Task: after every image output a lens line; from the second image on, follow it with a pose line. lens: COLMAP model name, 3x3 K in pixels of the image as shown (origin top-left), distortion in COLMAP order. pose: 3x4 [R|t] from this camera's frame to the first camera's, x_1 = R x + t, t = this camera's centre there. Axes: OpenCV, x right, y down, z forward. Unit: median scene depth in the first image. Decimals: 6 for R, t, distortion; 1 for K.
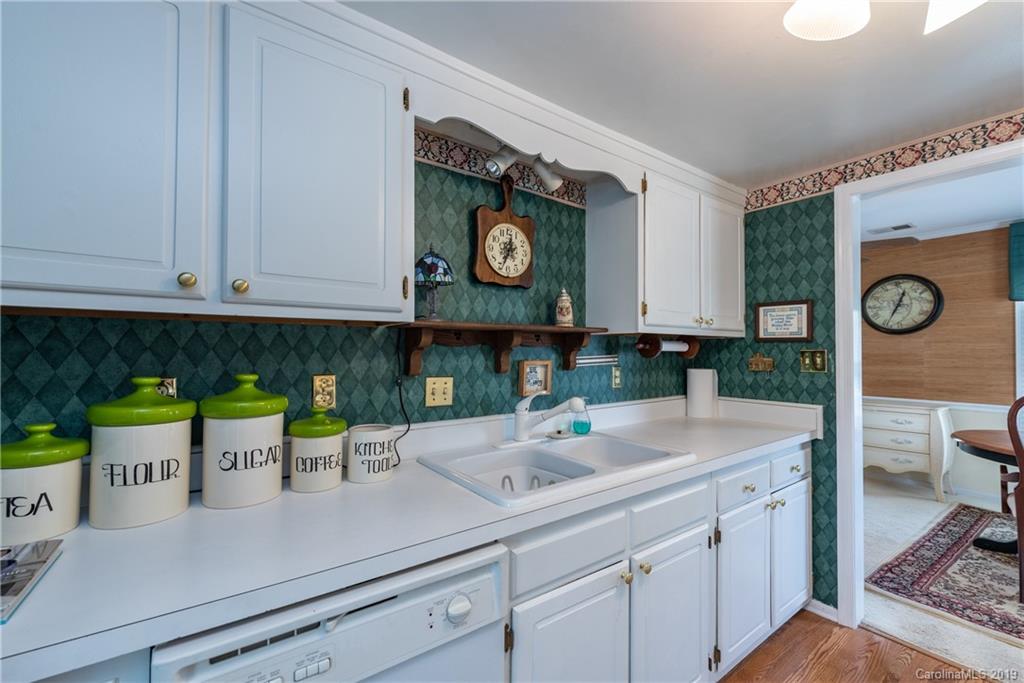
lens RADIAL K [[403.8, 0, 511.0], [0, 403.8, 344.4], [0, 0, 1]] dist [0.010304, -0.002772]
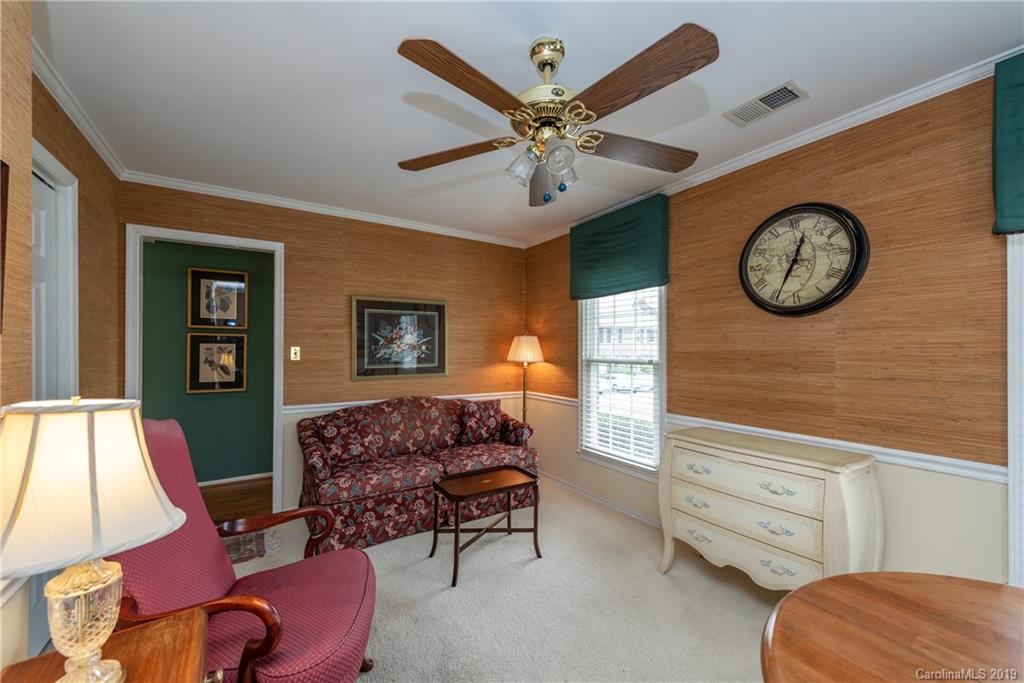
lens RADIAL K [[403.8, 0, 517.6], [0, 403.8, 344.5], [0, 0, 1]] dist [0.010304, -0.002772]
pose [[0.999878, -0.003415, -0.015225, 0.619309], [0.003541, 0.999960, 0.008247, 0.008025], [0.015196, -0.008300, 0.999850, 0.475563]]
